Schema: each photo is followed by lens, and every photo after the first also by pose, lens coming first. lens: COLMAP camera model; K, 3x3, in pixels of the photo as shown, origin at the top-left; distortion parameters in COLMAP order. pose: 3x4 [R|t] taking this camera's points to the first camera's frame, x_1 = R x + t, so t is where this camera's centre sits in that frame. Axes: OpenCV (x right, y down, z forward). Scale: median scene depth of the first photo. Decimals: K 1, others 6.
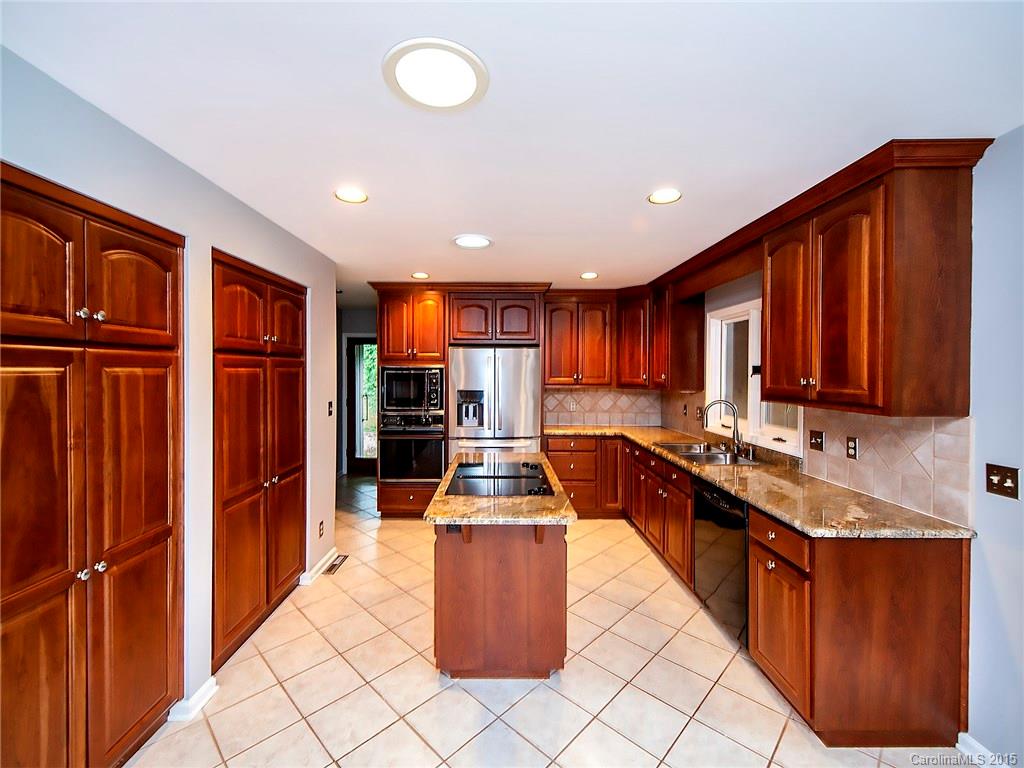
lens RADIAL K [[417.9, 0, 505.8], [0, 417.9, 378.8], [0, 0, 1]] dist [0.025047, -0.000121]
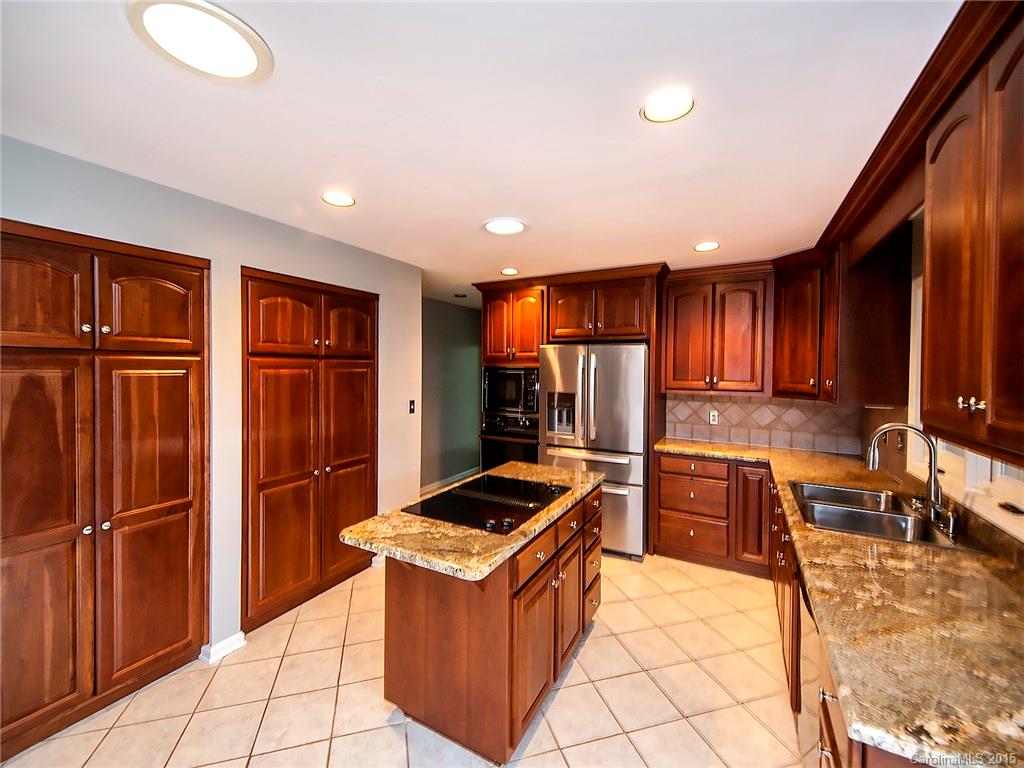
lens RADIAL K [[417.9, 0, 505.8], [0, 417.9, 378.8], [0, 0, 1]] dist [0.025047, -0.000121]
pose [[0.875493, 0.015965, -0.482967, 0.452679], [-0.013966, 0.999873, 0.007735, -0.016856], [0.483029, -0.000027, 0.875604, 0.292042]]
